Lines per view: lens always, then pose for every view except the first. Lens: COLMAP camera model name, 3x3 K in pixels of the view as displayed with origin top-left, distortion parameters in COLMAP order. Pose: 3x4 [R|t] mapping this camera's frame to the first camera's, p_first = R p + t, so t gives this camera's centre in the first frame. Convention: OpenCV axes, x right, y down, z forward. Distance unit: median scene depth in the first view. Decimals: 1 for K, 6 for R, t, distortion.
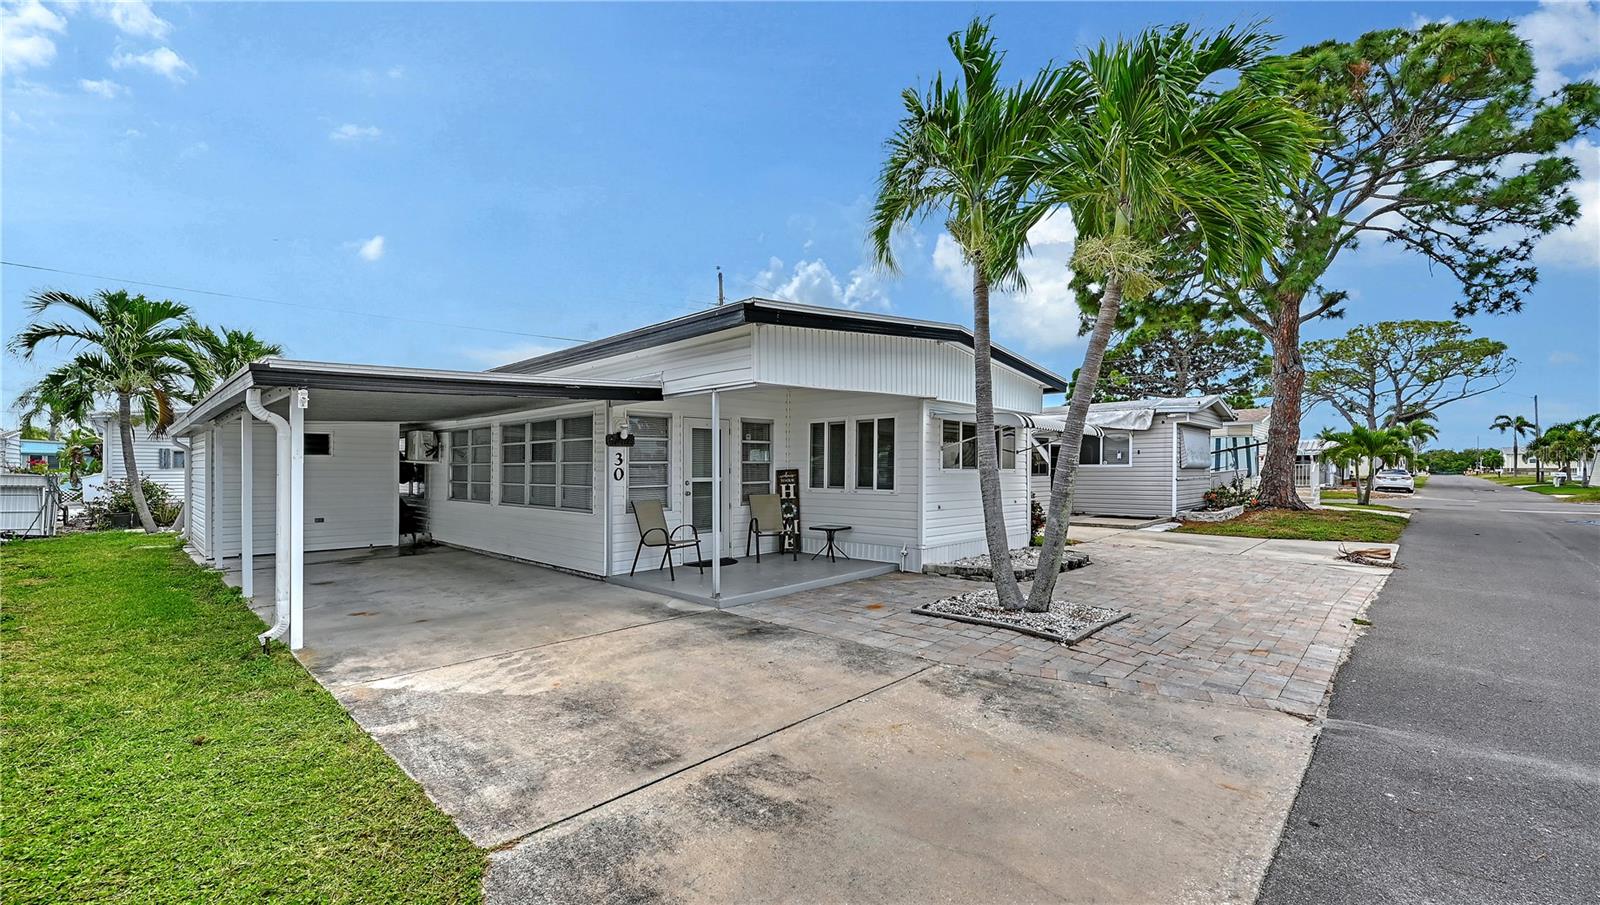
lens RADIAL K [[647.0, 0, 801.9], [0, 647.0, 467.0], [0, 0, 1]] dist [-0.001610, 0.000772]
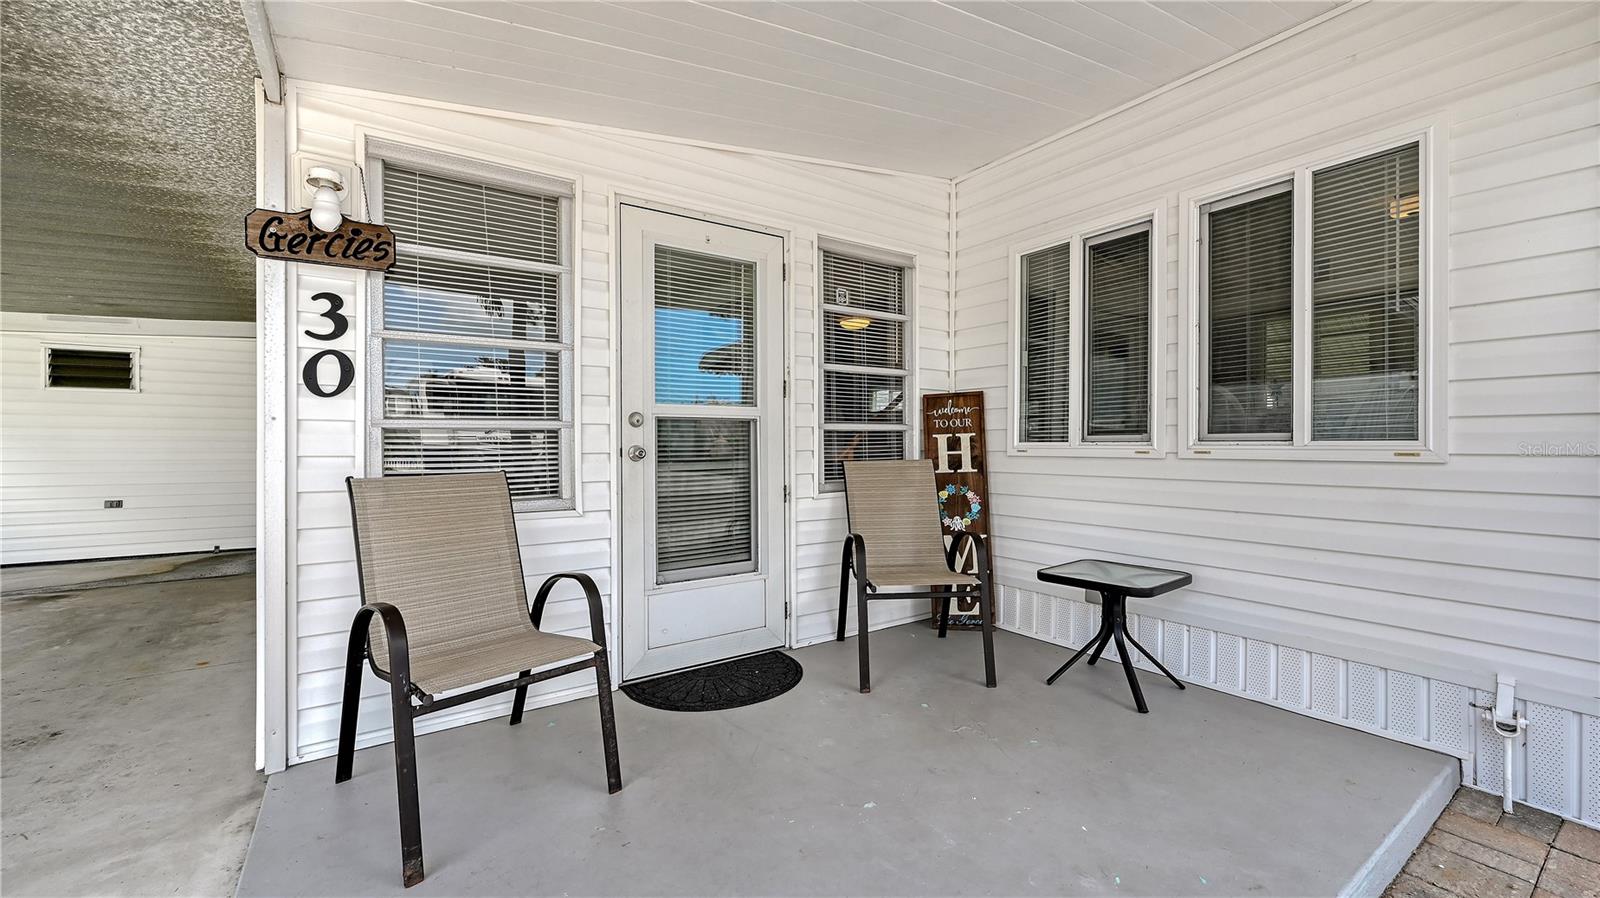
lens RADIAL K [[639.8, 0, 799.0], [0, 639.8, 443.9], [0, 0, 1]] dist [-0.001015, 0.000629]
pose [[0.975543, 0.000414, -0.219808, -0.029543], [-0.000555, 1.000000, -0.000579, 0.034423], [0.219808, 0.000687, 0.975543, 0.664940]]
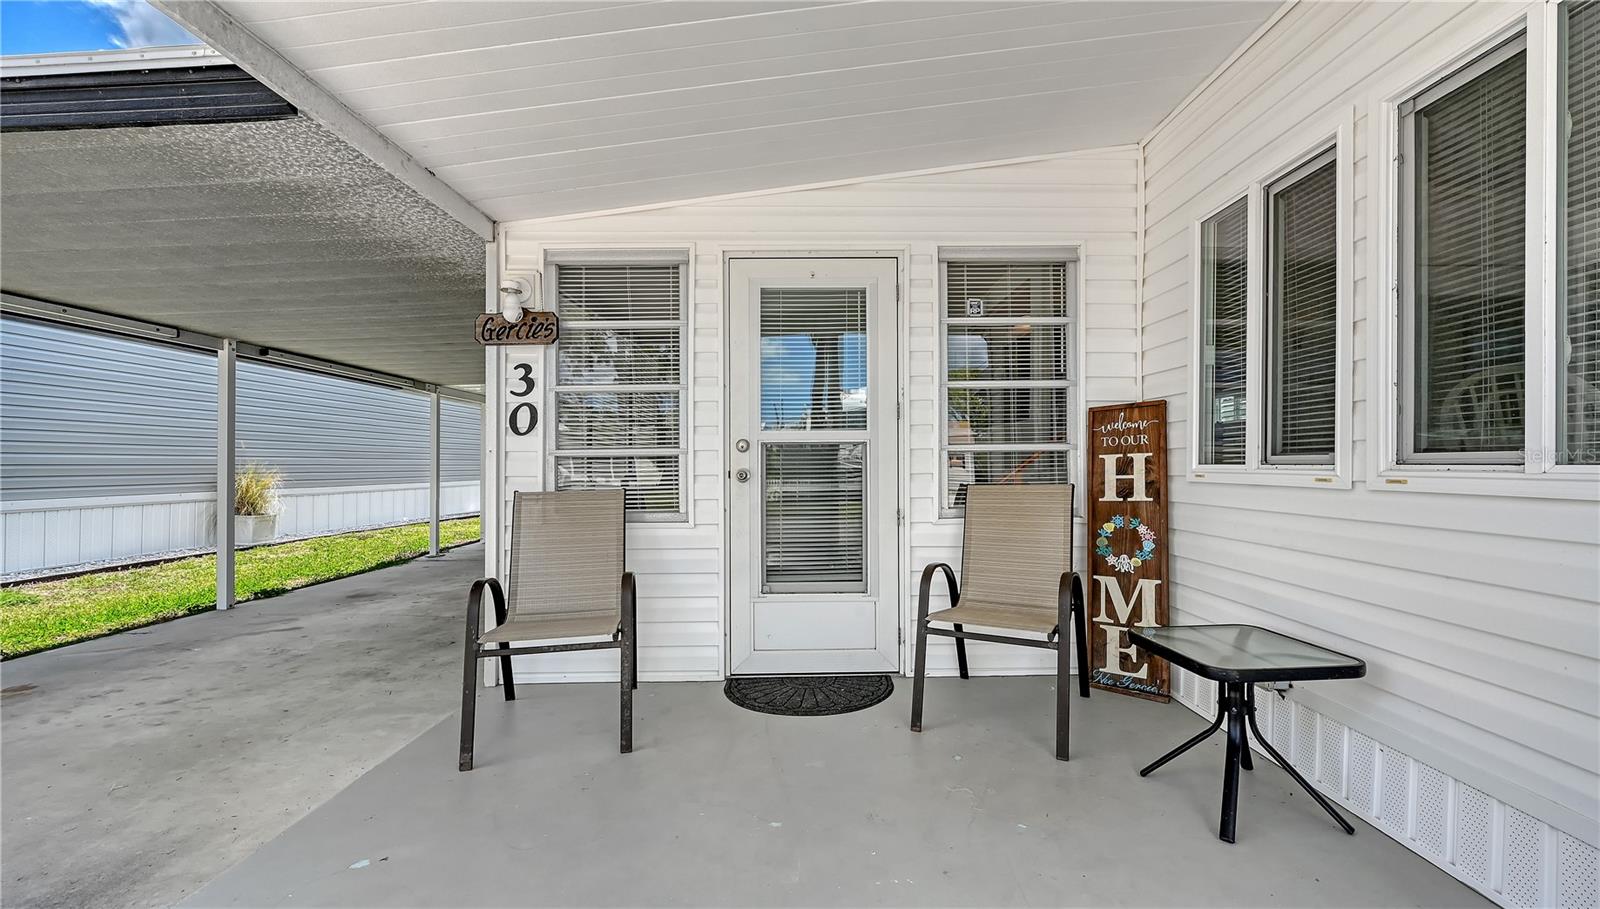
lens RADIAL K [[647.0, 0, 817.5], [0, 647.0, 458.7], [0, 0, 1]] dist [-0.001610, 0.000772]
pose [[0.689258, -0.006099, -0.724490, 0.101309], [0.001801, 0.999976, -0.006704, 0.032281], [0.724514, 0.003316, 0.689252, 0.729311]]
